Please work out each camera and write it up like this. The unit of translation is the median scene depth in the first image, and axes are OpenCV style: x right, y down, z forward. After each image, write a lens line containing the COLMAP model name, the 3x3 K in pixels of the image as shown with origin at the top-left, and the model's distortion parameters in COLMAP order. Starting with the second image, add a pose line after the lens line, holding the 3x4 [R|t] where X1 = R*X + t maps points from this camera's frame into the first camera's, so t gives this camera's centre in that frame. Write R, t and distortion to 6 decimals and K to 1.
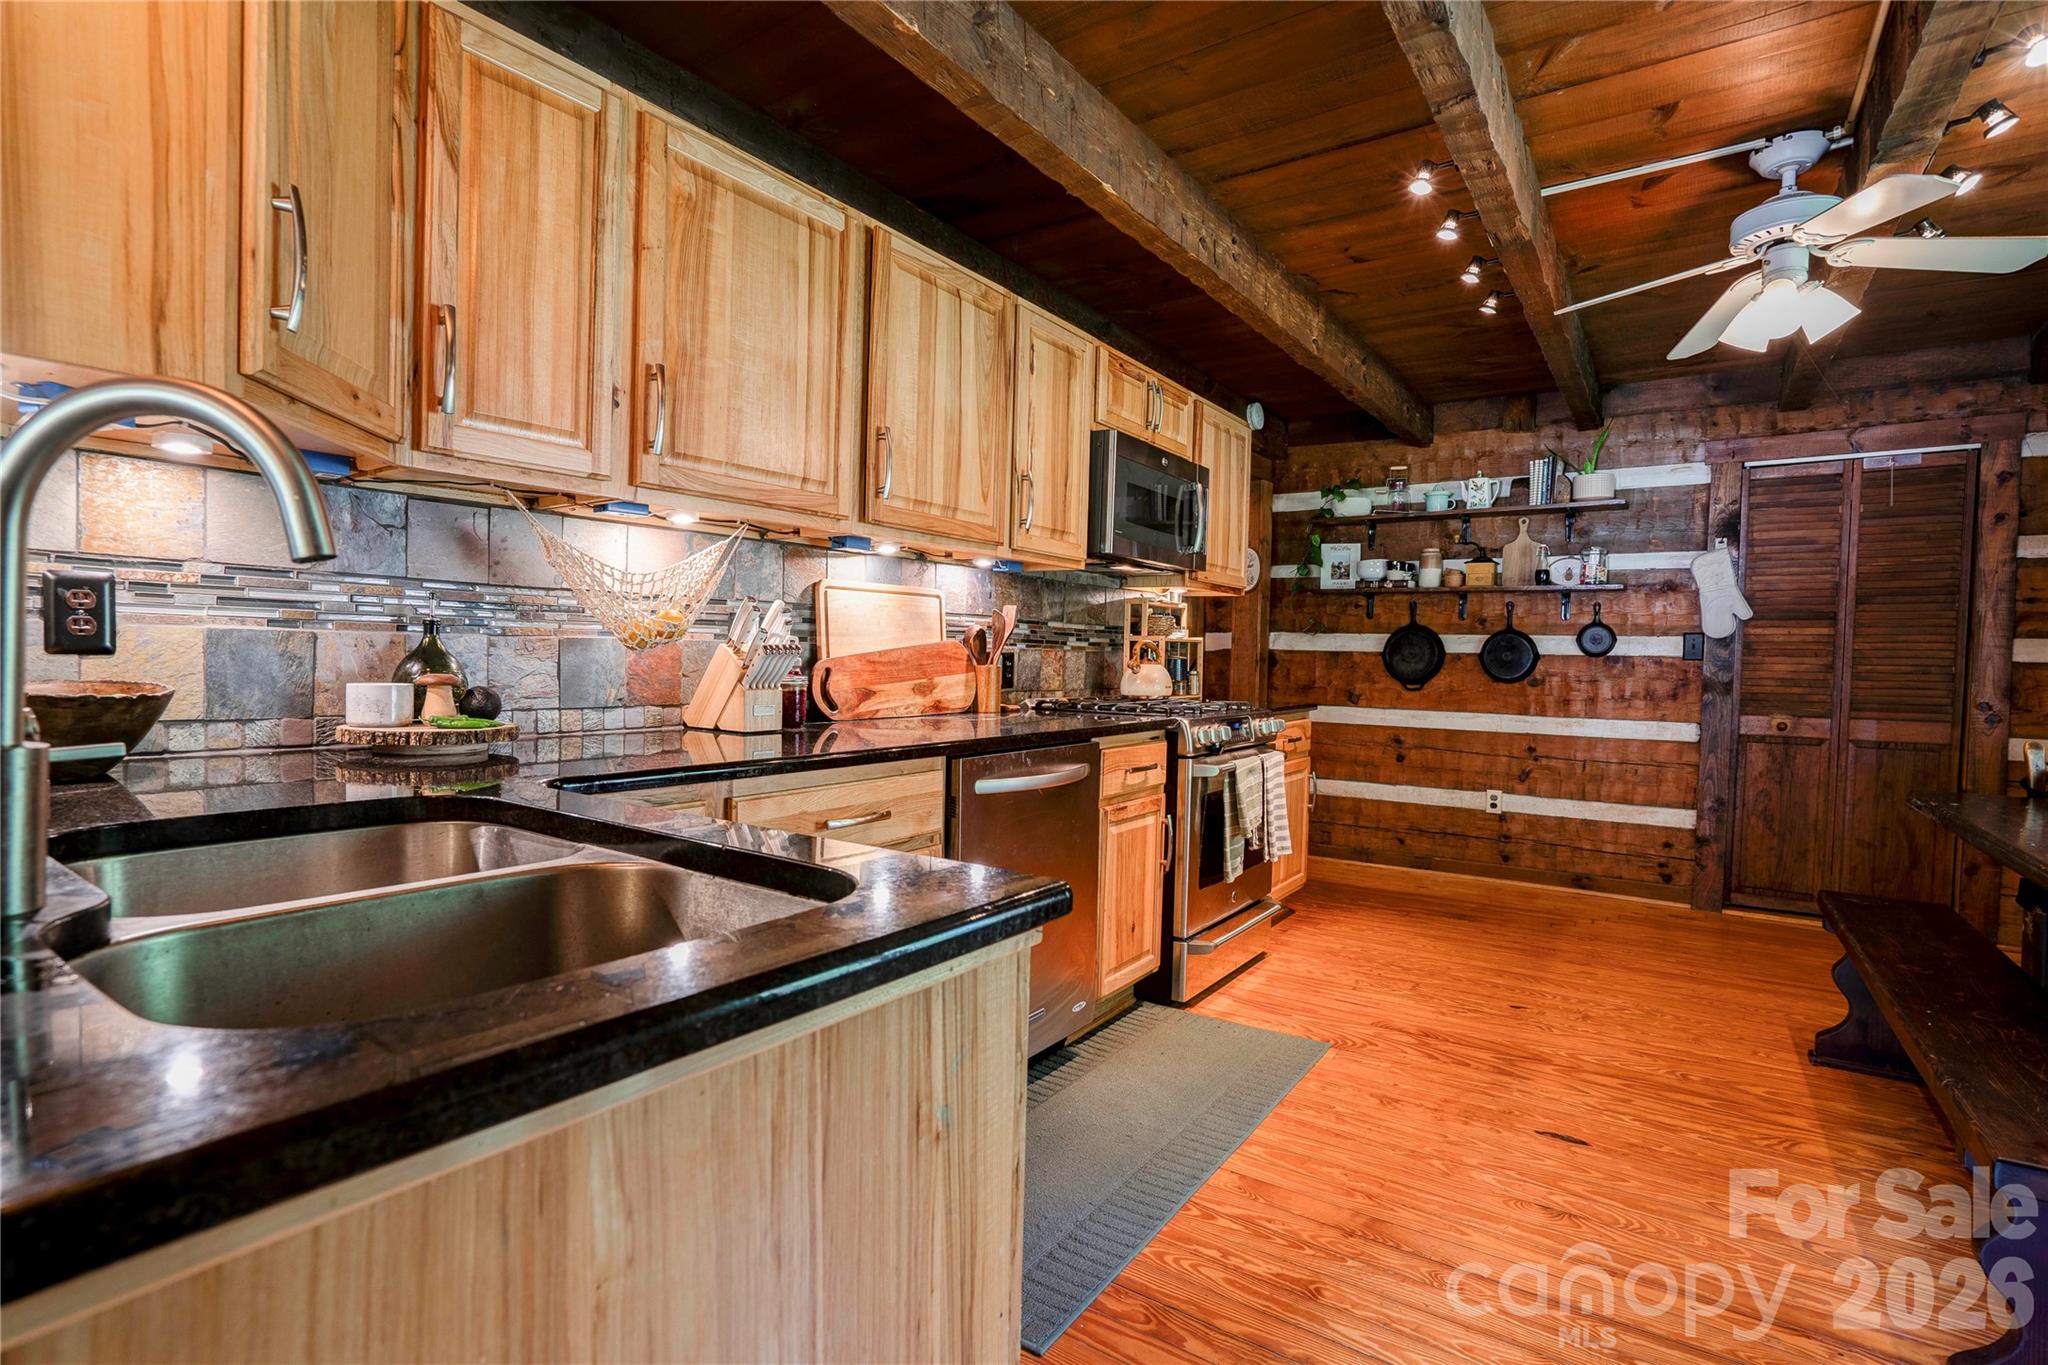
lens RADIAL K [[1001.4, 0, 1017.4], [0, 1001.4, 686.9], [0, 0, 1]] dist [-0.043346, 0.028682]
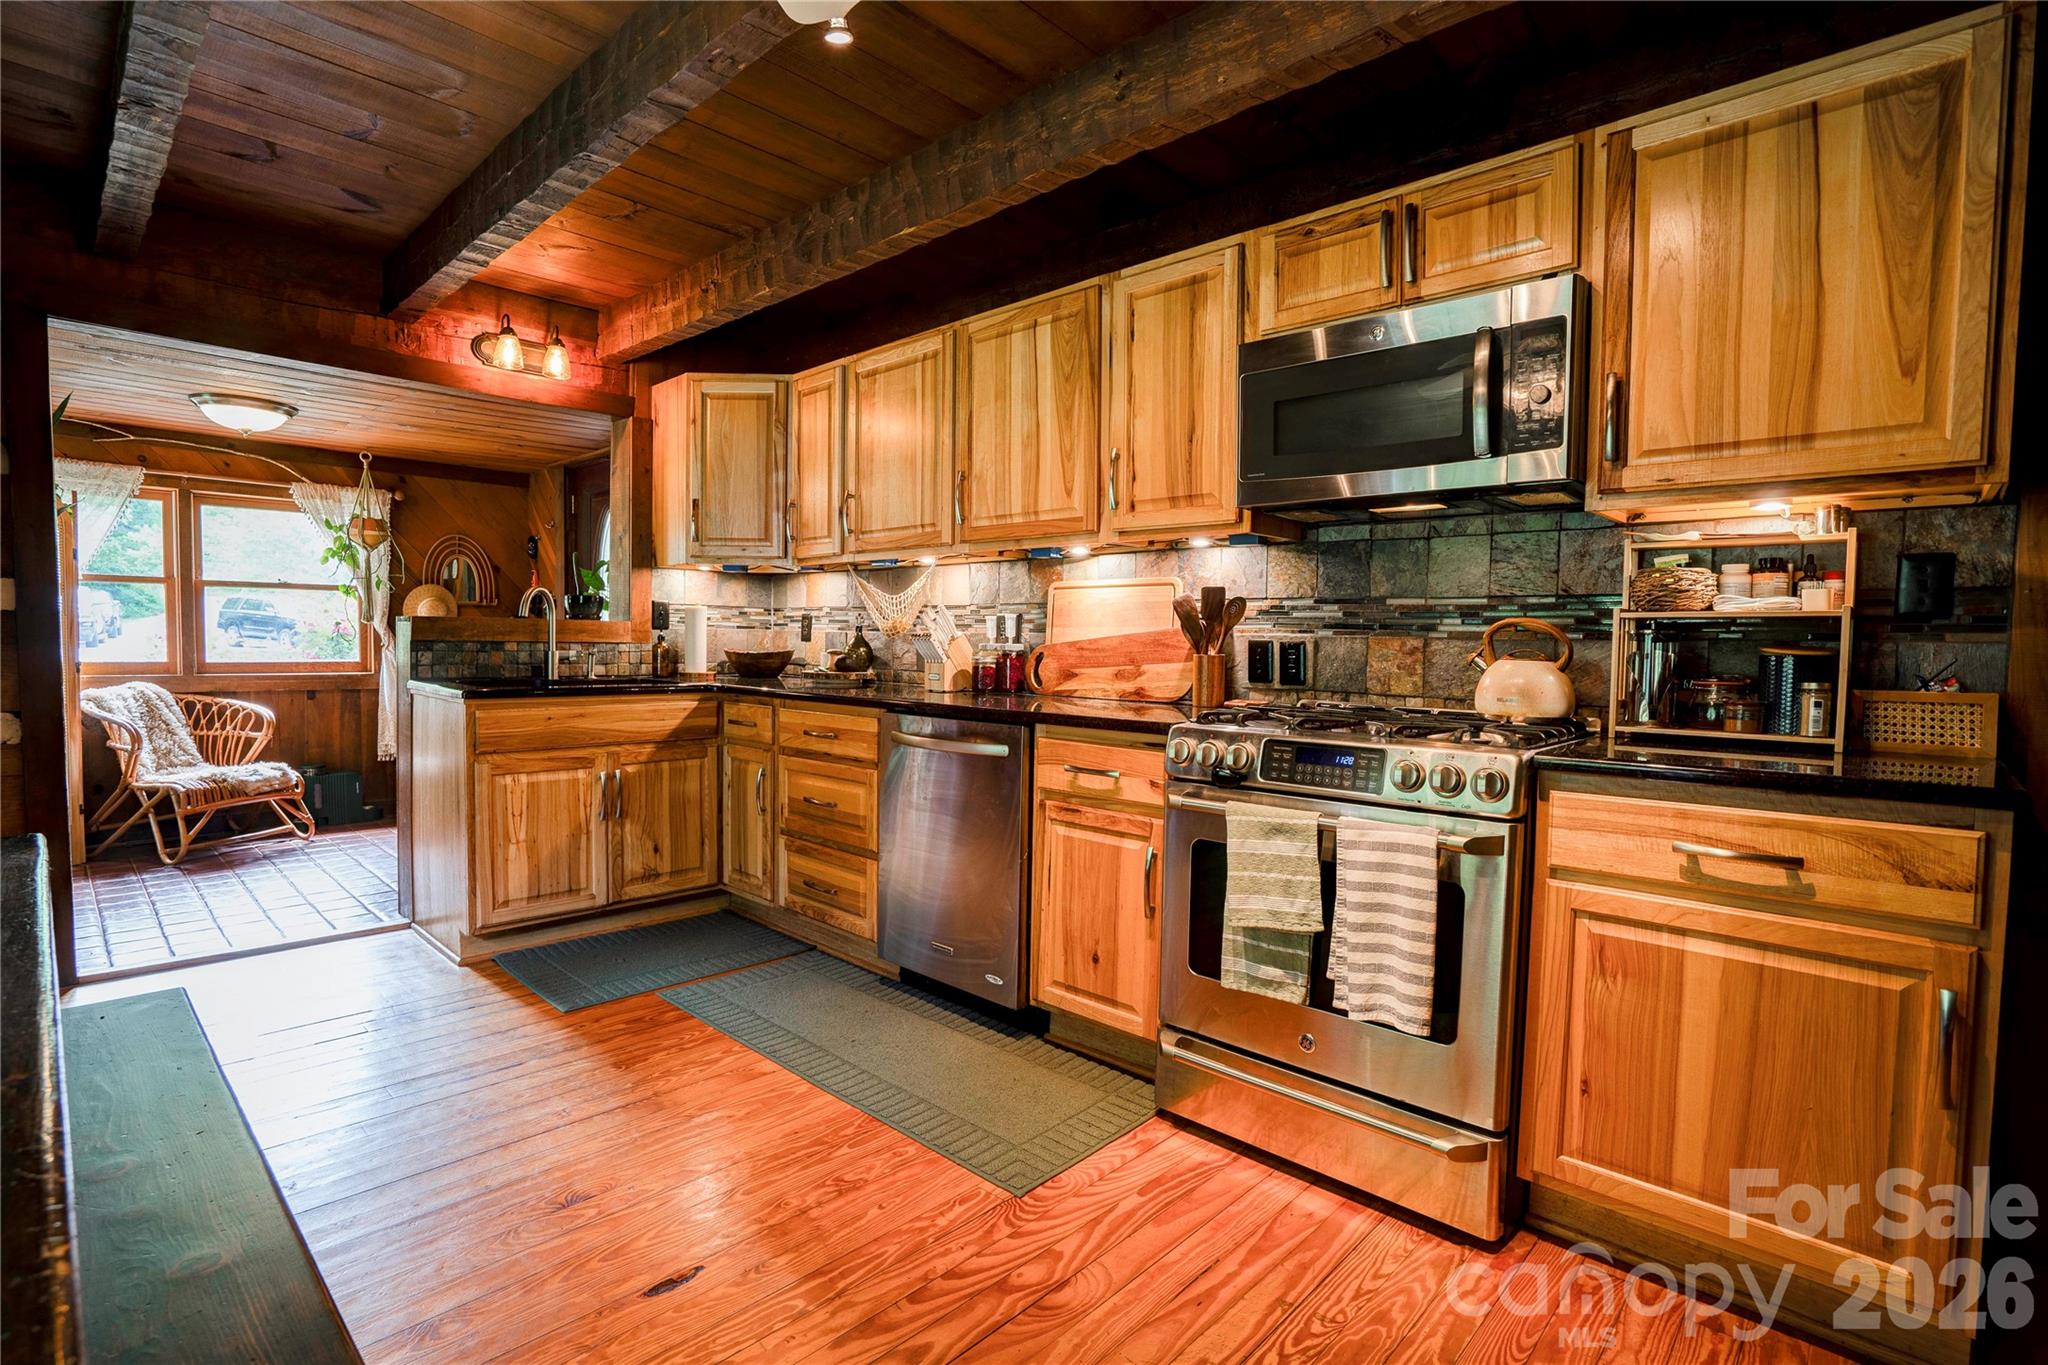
lens RADIAL K [[989.7, 0, 973.5], [0, 989.7, 683.9], [0, 0, 1]] dist [-0.004683, 0.023715]
pose [[-0.199299, 0.024468, -0.979633, 0.750868], [-0.052112, 0.998009, 0.035529, -0.013686], [0.978552, 0.058131, -0.197627, 0.823829]]
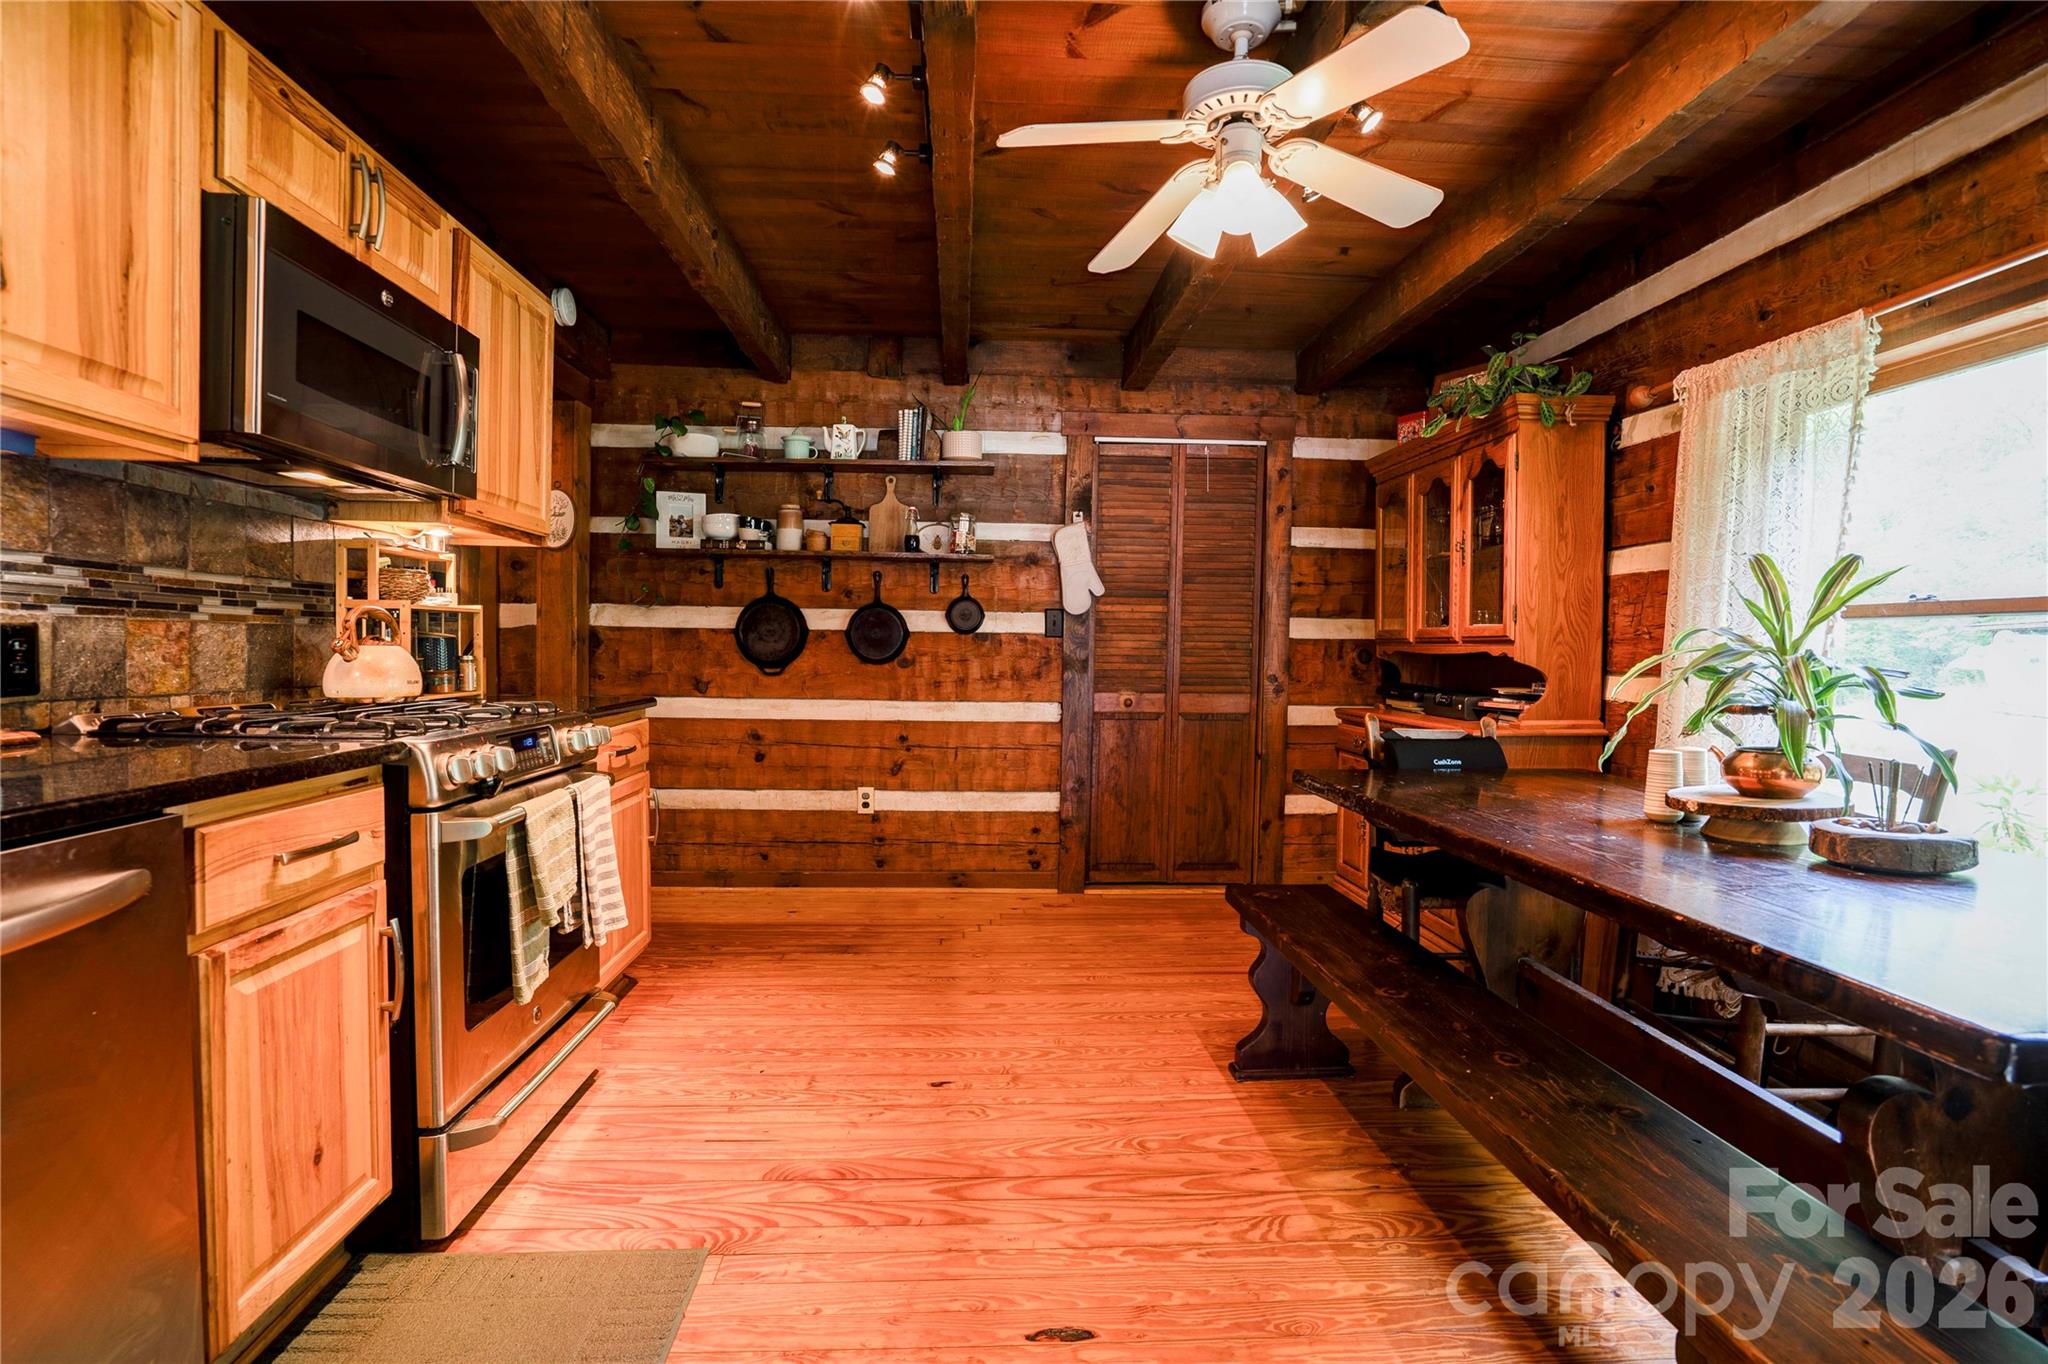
lens RADIAL K [[973.2, 0, 1032.0], [0, 973.2, 685.7], [0, 0, 1]] dist [-0.078317, 0.030605]
pose [[0.785296, -0.031288, 0.618329, 0.090844], [0.020292, 0.999486, 0.024803, -0.004458], [-0.618788, -0.006930, 0.785528, 0.310065]]
